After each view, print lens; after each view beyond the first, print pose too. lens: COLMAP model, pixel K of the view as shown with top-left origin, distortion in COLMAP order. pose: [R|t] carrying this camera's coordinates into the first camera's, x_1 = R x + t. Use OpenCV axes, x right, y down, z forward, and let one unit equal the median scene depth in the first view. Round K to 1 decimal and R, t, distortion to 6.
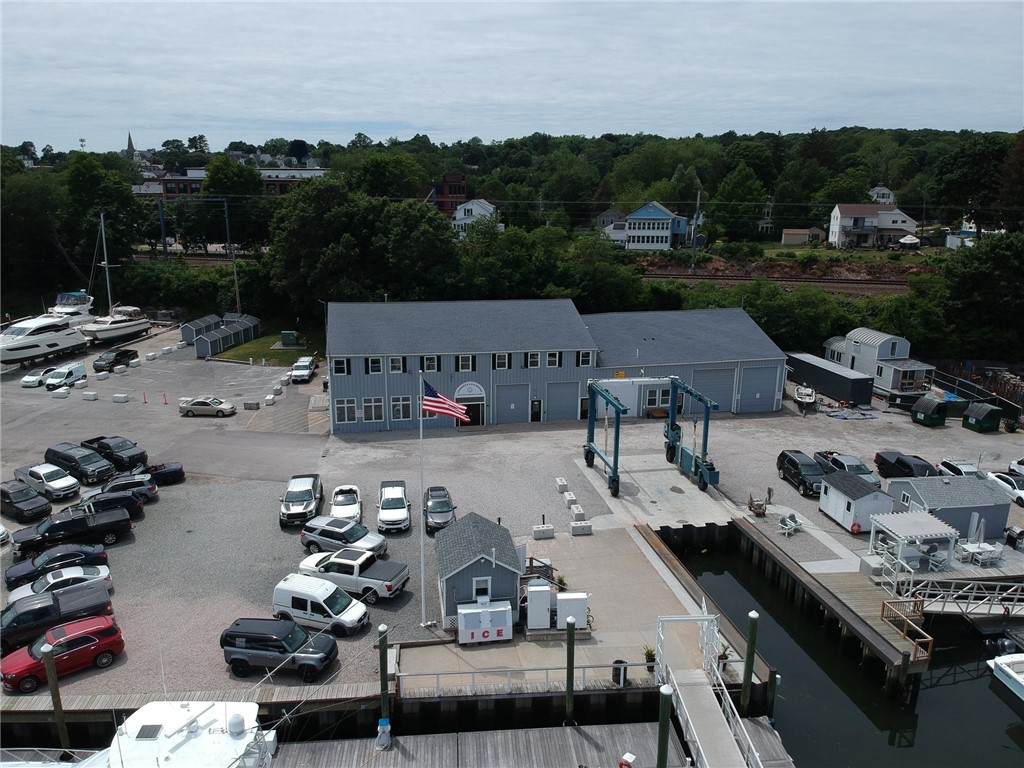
lens RADIAL K [[754.9, 0, 517.4], [0, 754.9, 397.7], [0, 0, 1]] dist [0.076770, -0.148875]
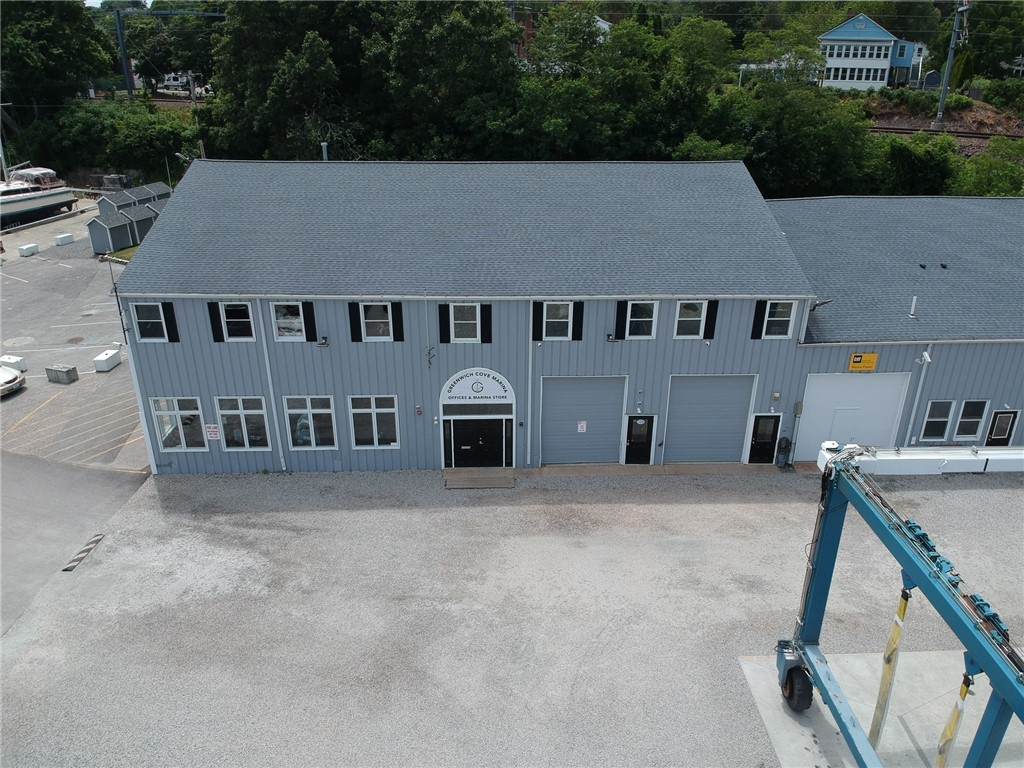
lens RADIAL K [[754.9, 0, 517.4], [0, 754.9, 397.7], [0, 0, 1]] dist [0.076770, -0.148875]
pose [[0.986870, 0.064902, -0.147900, 0.016509], [-0.040486, 0.985880, 0.162484, -0.062296], [0.156357, -0.154363, 0.975564, 0.526861]]
